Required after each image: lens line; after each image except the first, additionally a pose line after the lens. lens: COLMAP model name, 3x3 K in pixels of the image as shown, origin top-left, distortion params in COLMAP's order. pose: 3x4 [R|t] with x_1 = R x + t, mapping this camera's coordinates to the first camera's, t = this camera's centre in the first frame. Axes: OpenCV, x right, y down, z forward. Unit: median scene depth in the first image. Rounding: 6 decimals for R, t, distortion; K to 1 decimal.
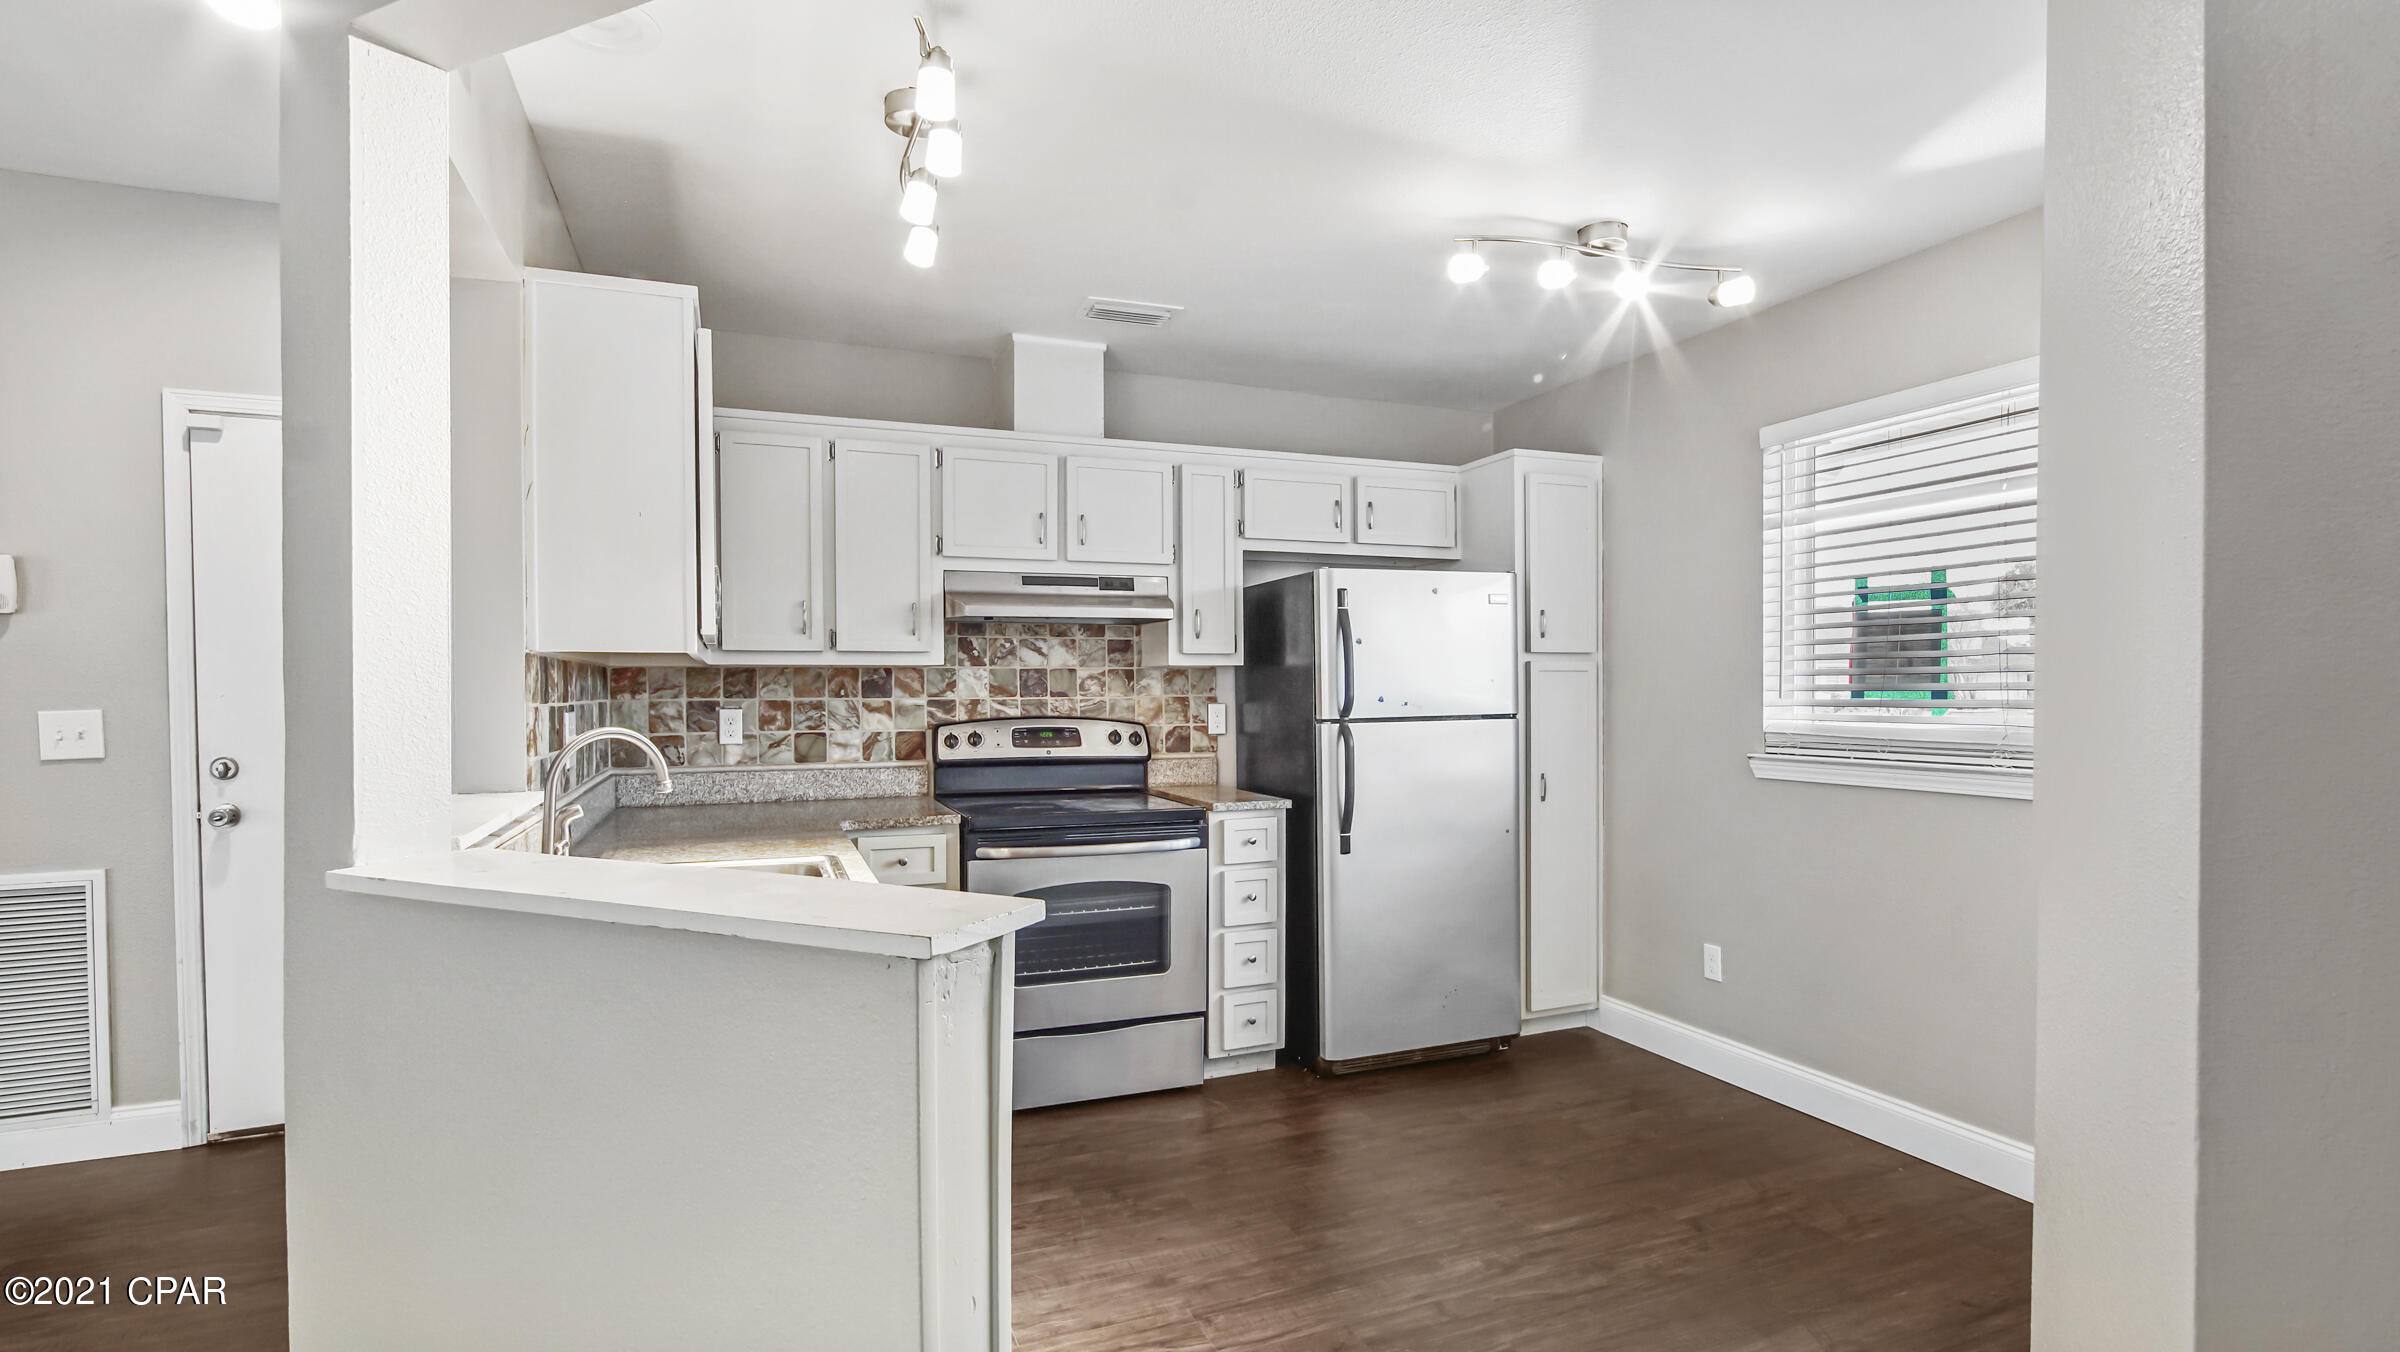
lens RADIAL K [[1095.7, 0, 1195.7], [0, 1095.7, 698.1], [0, 0, 1]] dist [-0.031832, 0.000129]
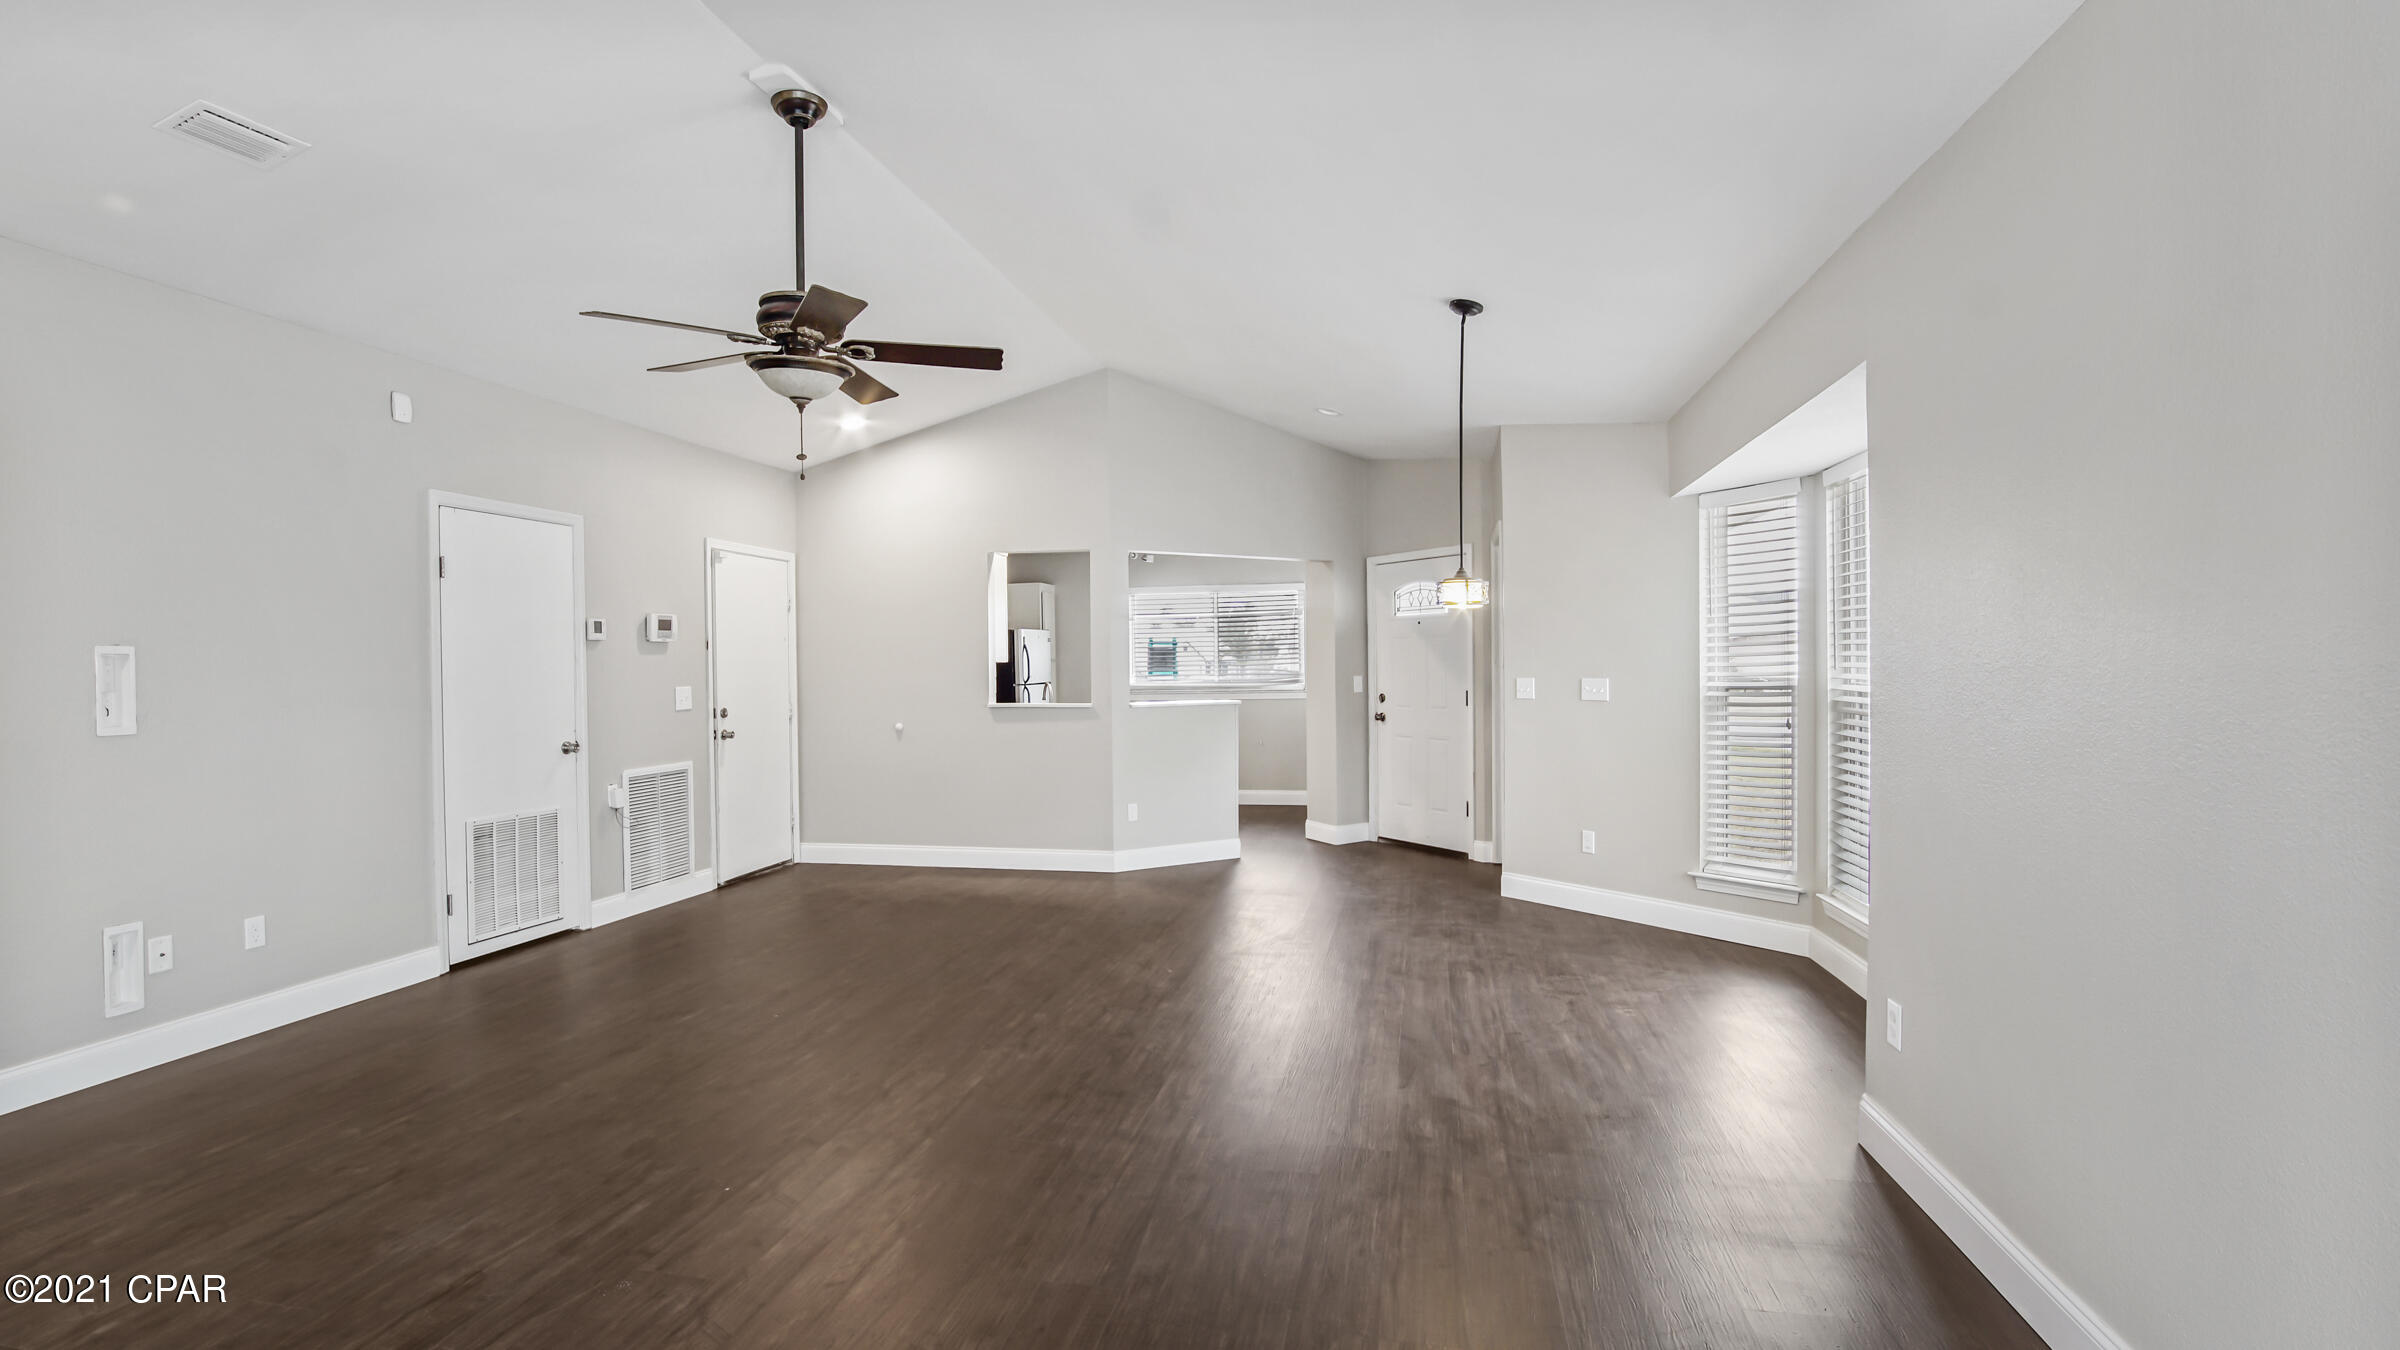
lens RADIAL K [[1095.7, 0, 1195.7], [0, 1095.7, 697.1], [0, 0, 1]] dist [-0.031832, 0.000129]
pose [[0.546264, -0.025682, 0.837219, -2.275603], [0.001917, 0.999566, 0.029411, -0.029008], [-0.837611, -0.014461, 0.546076, -1.031752]]
